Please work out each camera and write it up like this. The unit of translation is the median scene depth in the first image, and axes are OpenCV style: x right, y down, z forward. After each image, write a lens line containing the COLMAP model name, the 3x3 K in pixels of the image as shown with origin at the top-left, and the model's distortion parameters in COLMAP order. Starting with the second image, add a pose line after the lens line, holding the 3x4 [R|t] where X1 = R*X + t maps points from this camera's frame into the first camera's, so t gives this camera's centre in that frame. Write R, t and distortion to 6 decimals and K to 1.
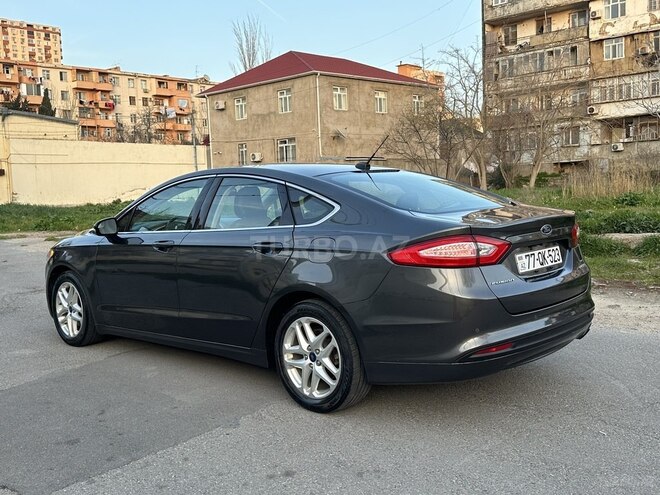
lens RADIAL K [[689.3, 0, 330.0], [0, 689.3, 247.5], [0, 0, 1]] dist [0.159818, -0.312680]
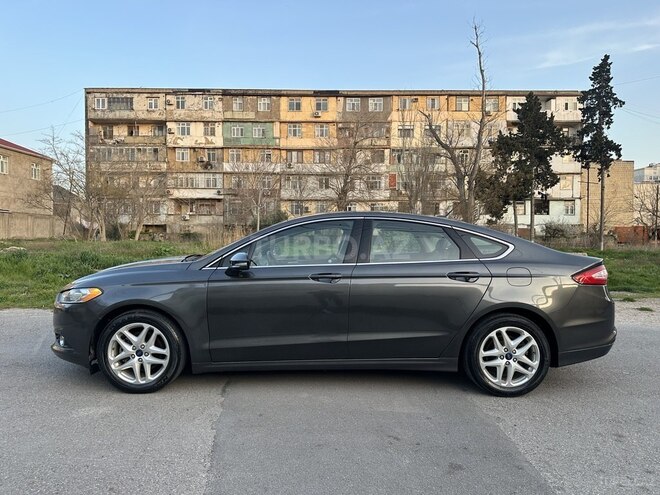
lens RADIAL K [[465.8, 0, 330.0], [0, 465.8, 247.5], [0, 0, 1]] dist [0.001926, -0.003690]
pose [[0.718870, 0.029117, 0.694535, -0.602490], [0.024194, 0.997469, -0.066858, -0.000828], [-0.694724, 0.064866, 0.716346, 0.381380]]
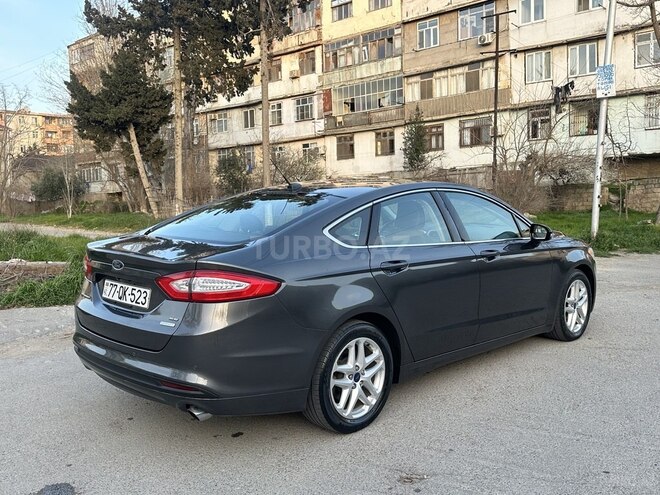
lens RADIAL K [[646.8, 0, 330.0], [0, 646.8, 247.5], [0, 0, 1]] dist [0.007251, 0.003978]
pose [[-0.021975, 0.145436, -0.989124, 0.774733], [-0.089801, 0.985076, 0.146836, -0.135564], [0.995717, 0.092051, -0.008587, 0.837871]]
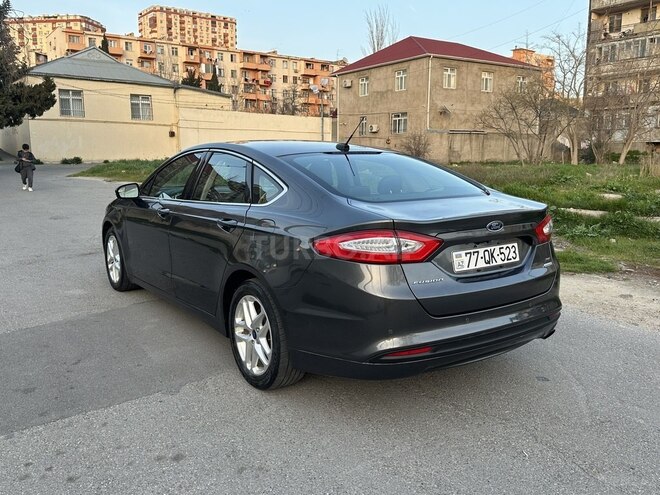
lens RADIAL K [[565.0, 0, 330.0], [0, 565.0, 247.5], [0, 0, 1]] dist [0.100965, -0.159121]
pose [[0.979322, 0.073338, -0.188546, 0.154053], [-0.058415, 0.994792, 0.083527, -0.030673], [0.193690, -0.070786, 0.978506, 0.139123]]
